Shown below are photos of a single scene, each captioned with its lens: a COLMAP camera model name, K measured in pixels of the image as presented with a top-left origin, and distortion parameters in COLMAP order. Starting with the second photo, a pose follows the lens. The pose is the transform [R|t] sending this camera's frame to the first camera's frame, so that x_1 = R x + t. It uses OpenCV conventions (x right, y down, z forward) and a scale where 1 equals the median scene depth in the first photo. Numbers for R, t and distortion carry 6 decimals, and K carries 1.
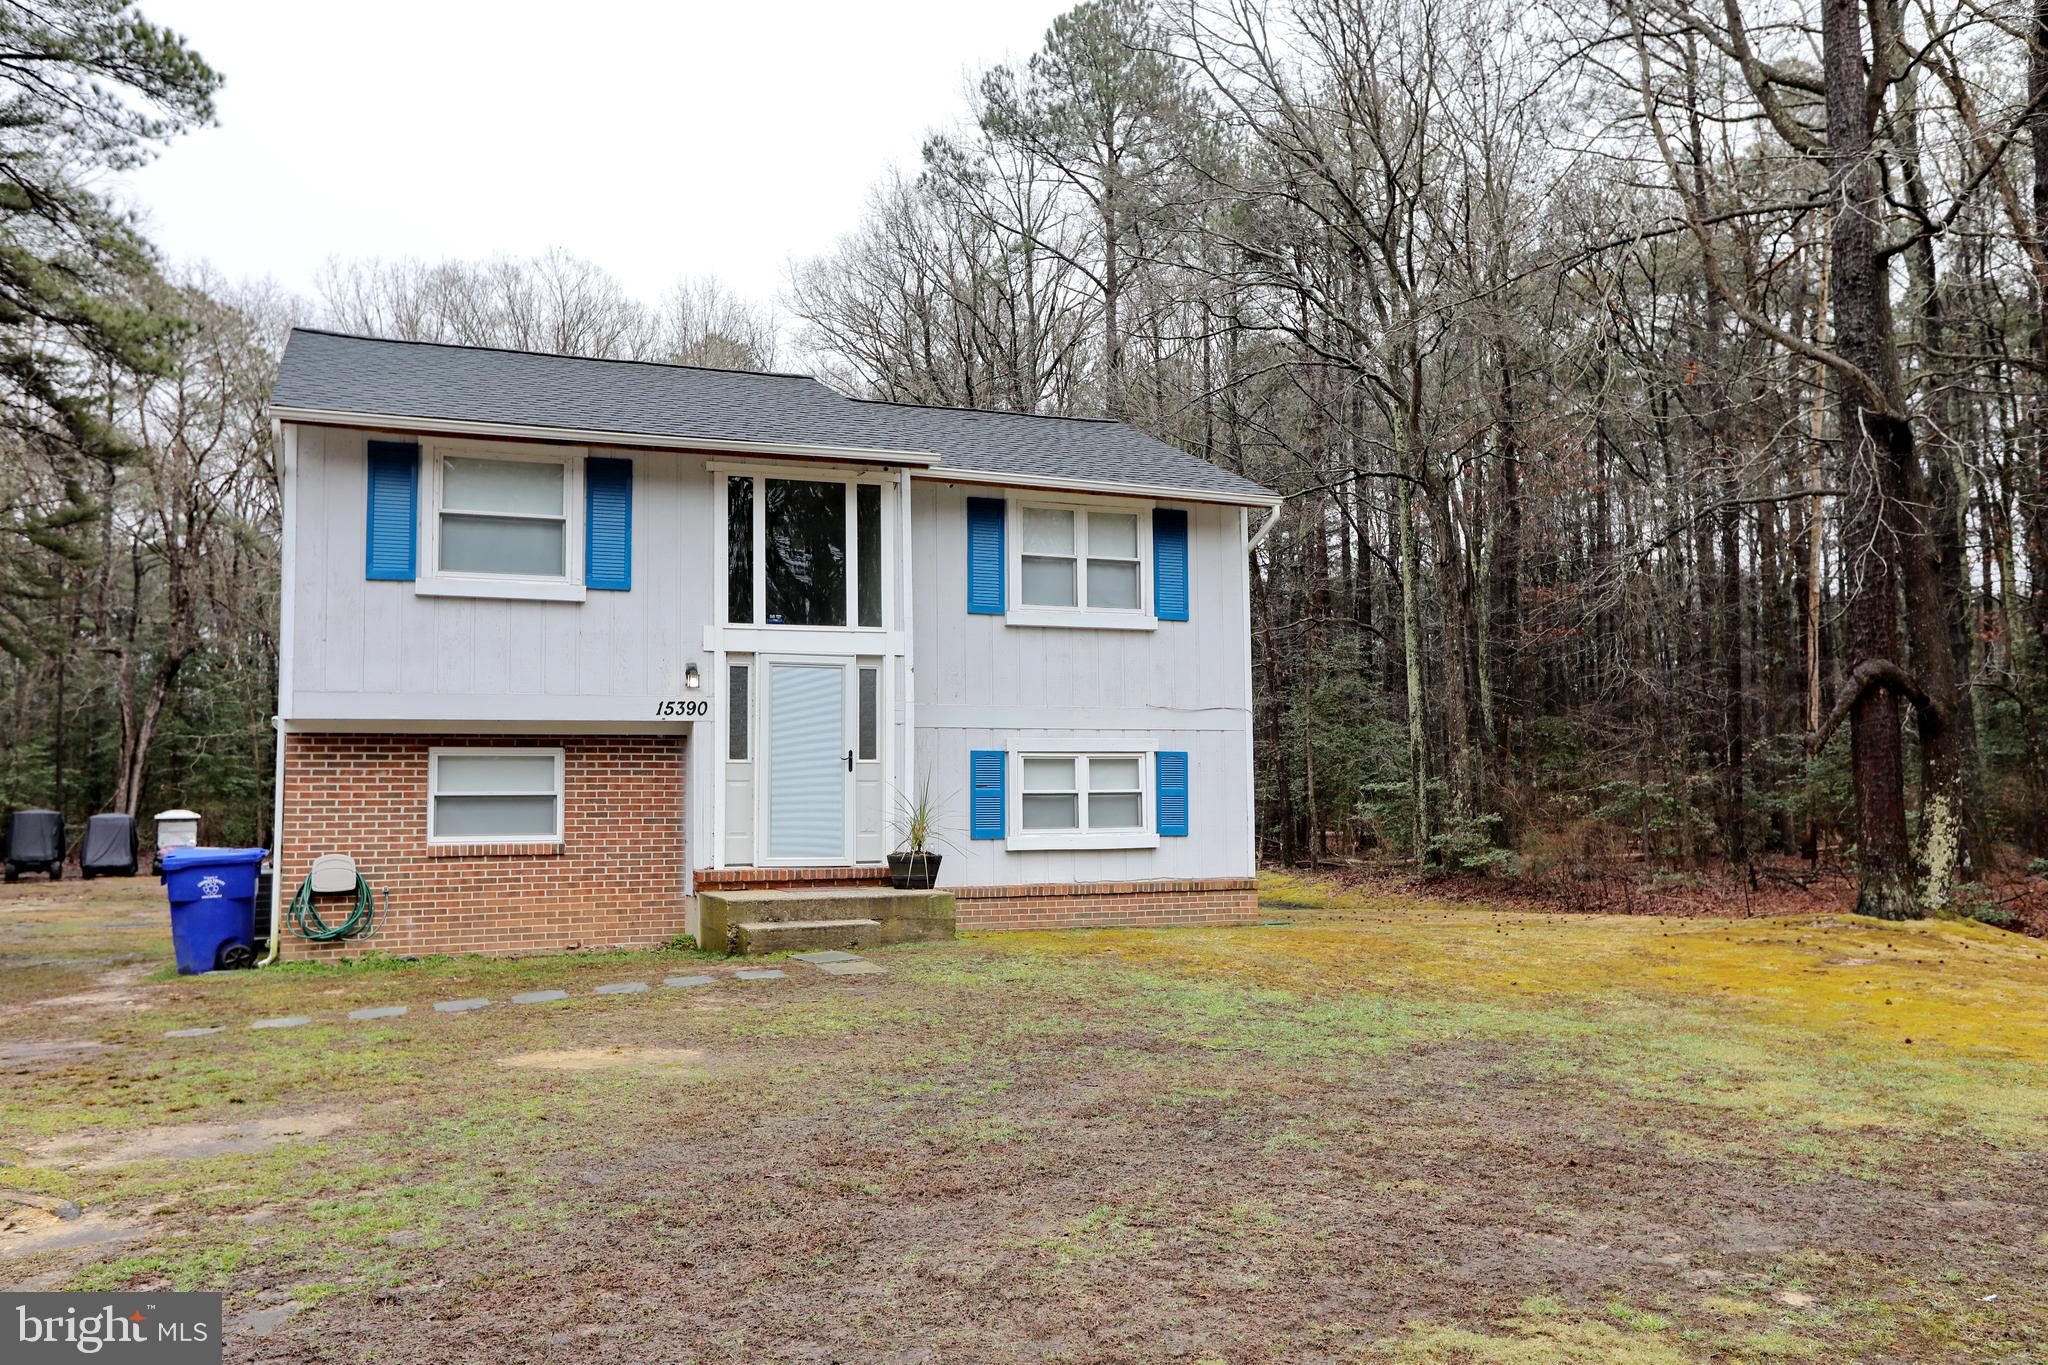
lens RADIAL K [[1651.1, 0, 1022.7], [0, 1651.1, 677.1], [0, 0, 1]] dist [0.094252, 0.008336]
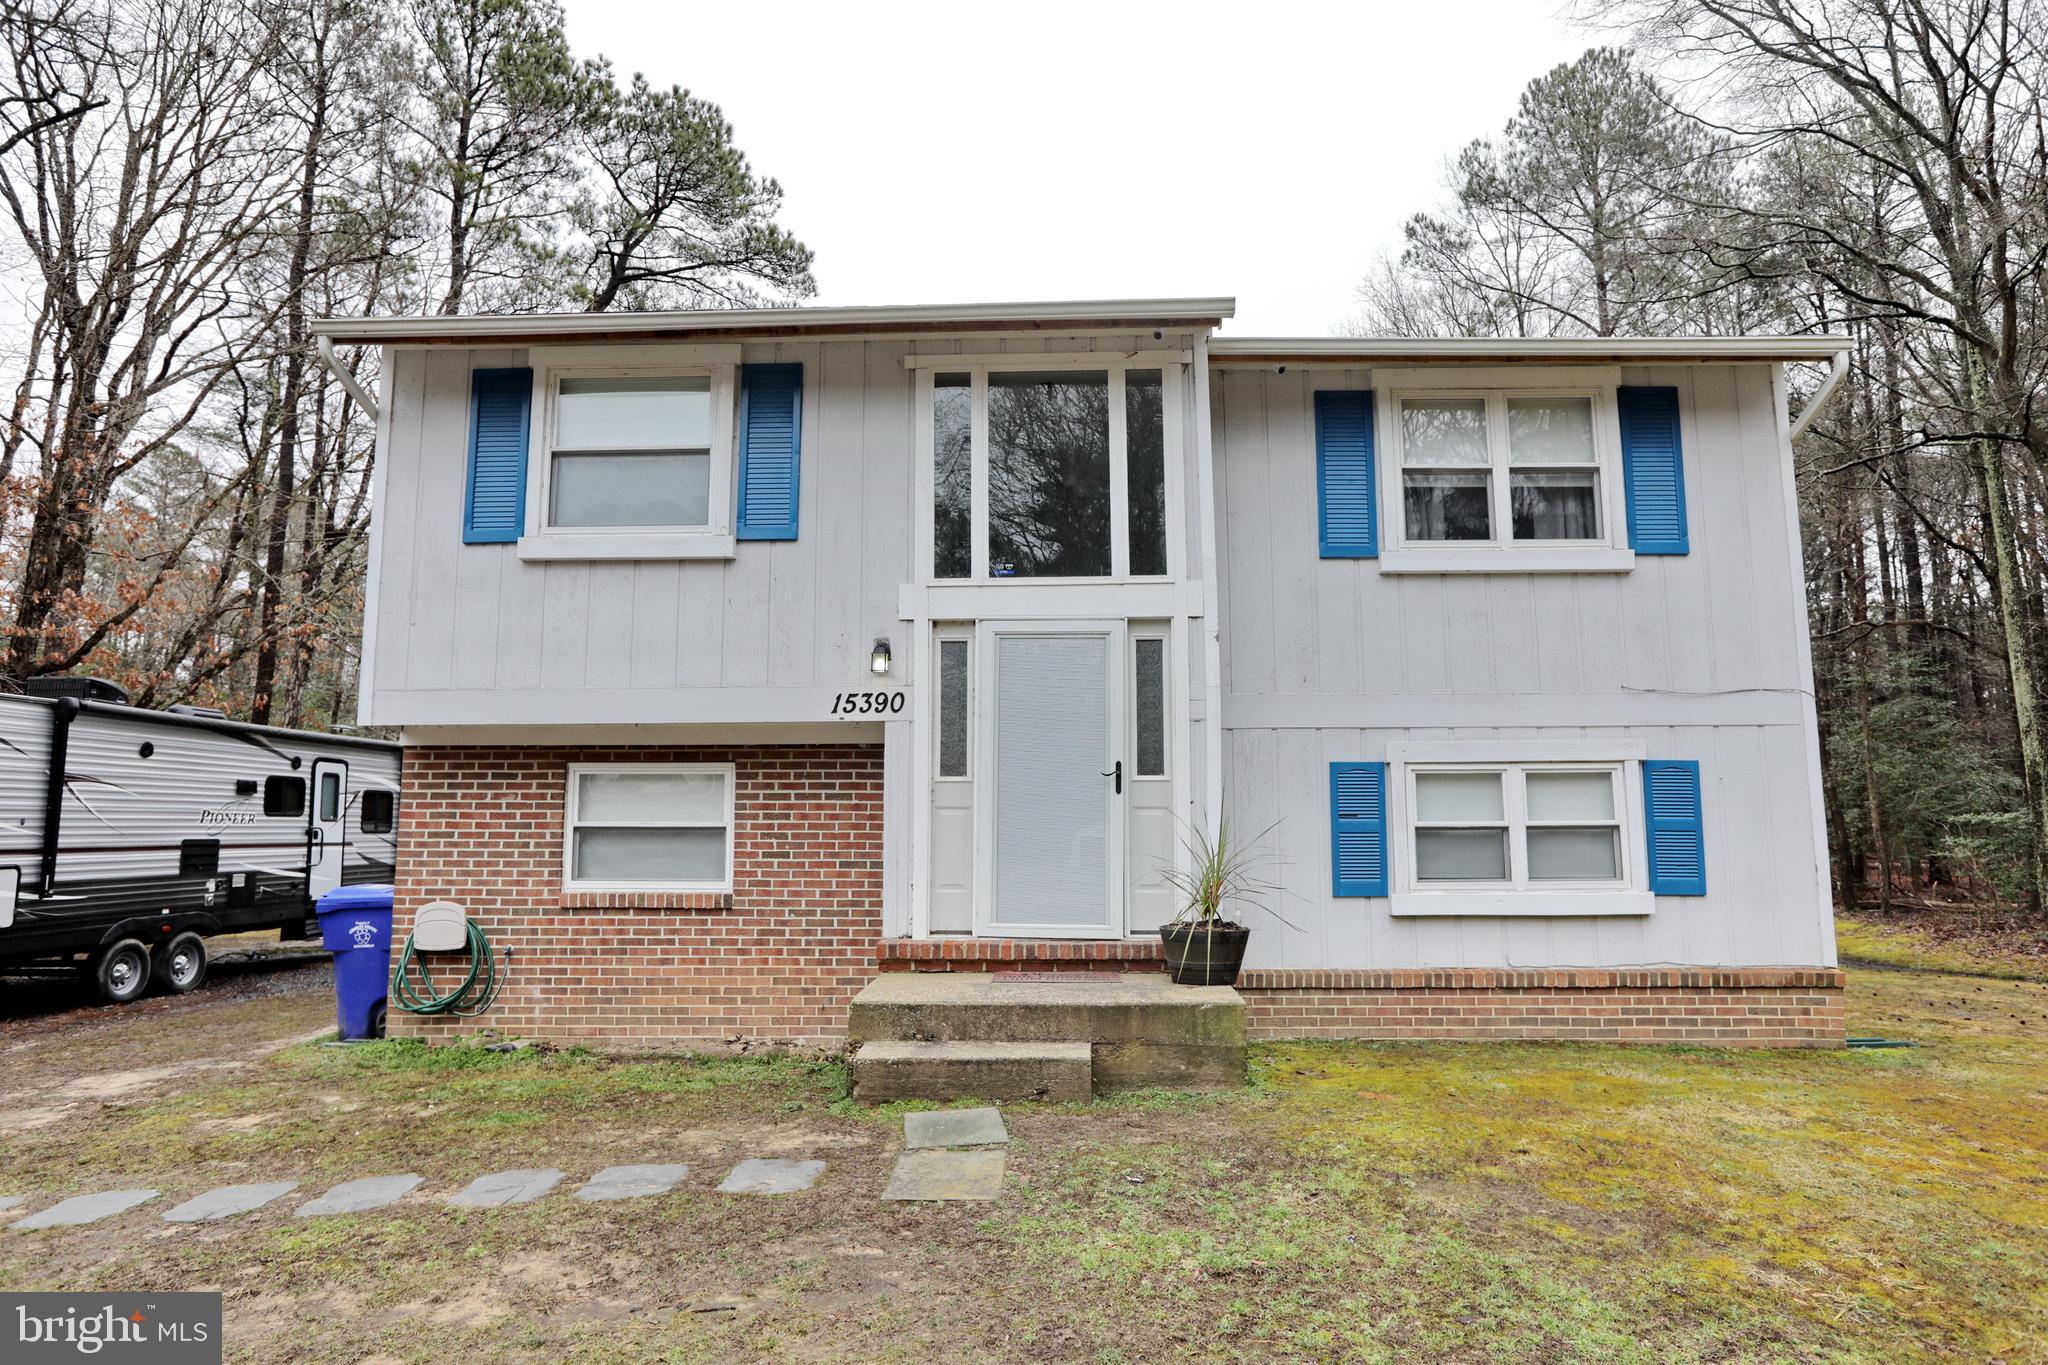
lens RADIAL K [[1251.2, 0, 1016.8], [0, 1251.2, 677.2], [0, 0, 1]] dist [-0.020463, 0.019905]
pose [[0.915862, -0.045562, -0.398900, 0.060396], [0.026601, 0.998243, -0.052943, 0.036626], [0.400612, 0.037877, 0.915465, 0.530991]]
